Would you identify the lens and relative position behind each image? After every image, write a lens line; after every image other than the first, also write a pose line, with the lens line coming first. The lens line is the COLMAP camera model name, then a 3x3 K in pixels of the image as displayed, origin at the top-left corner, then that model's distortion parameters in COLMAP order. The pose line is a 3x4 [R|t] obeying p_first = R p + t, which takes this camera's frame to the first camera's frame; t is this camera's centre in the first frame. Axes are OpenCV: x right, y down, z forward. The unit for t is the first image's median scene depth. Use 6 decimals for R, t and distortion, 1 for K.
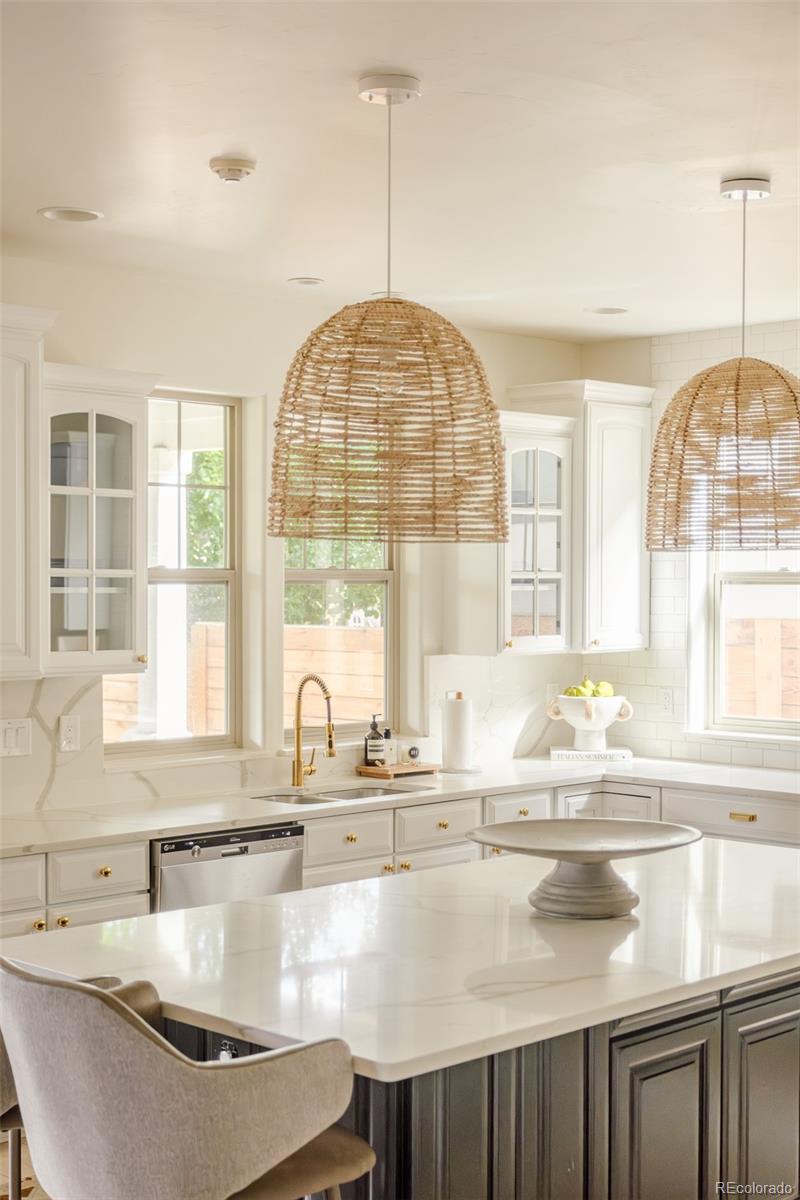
lens RADIAL K [[1764.9, 0, 400.2], [0, 1764.9, 605.4], [0, 0, 1]] dist [0.013688, 0.000000]
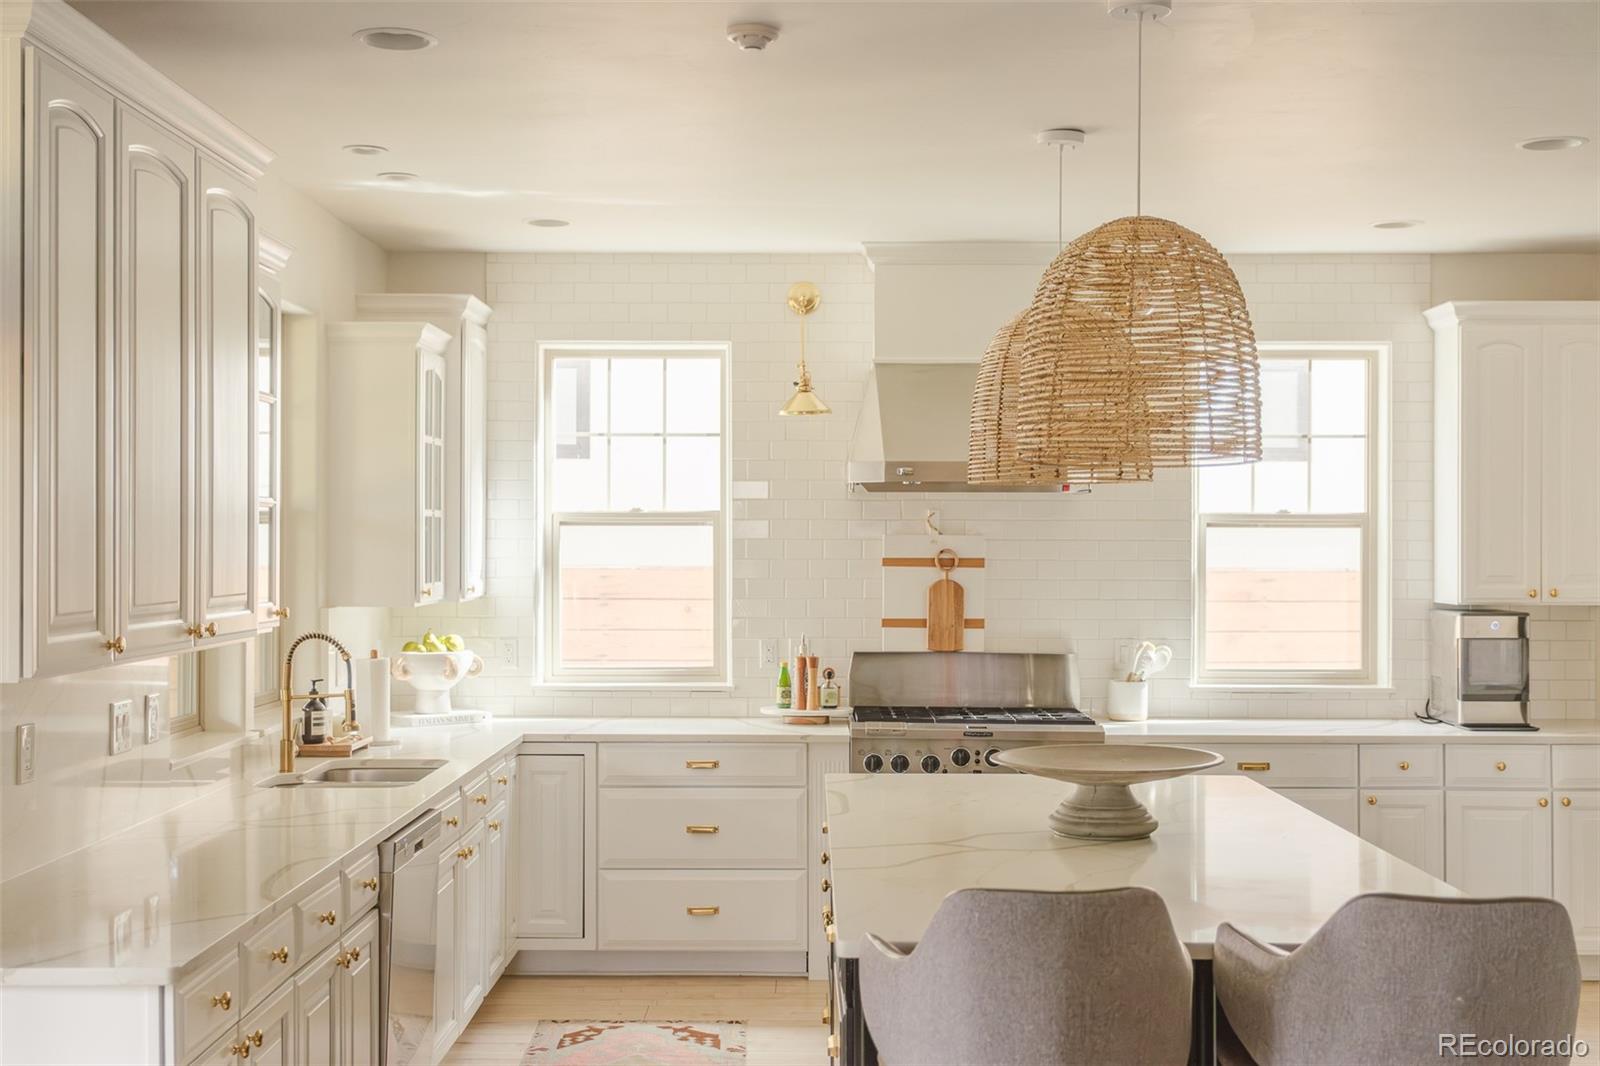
lens RADIAL K [[1900.1, 0, 799.5], [0, 1900.1, 525.2], [0, 0, 1]] dist [-0.009689, 0.000000]
pose [[0.711770, 0.005995, 0.702387, -0.475982], [0.008052, 0.999828, -0.016693, 0.006333], [-0.702366, 0.017537, 0.711600, 0.214059]]
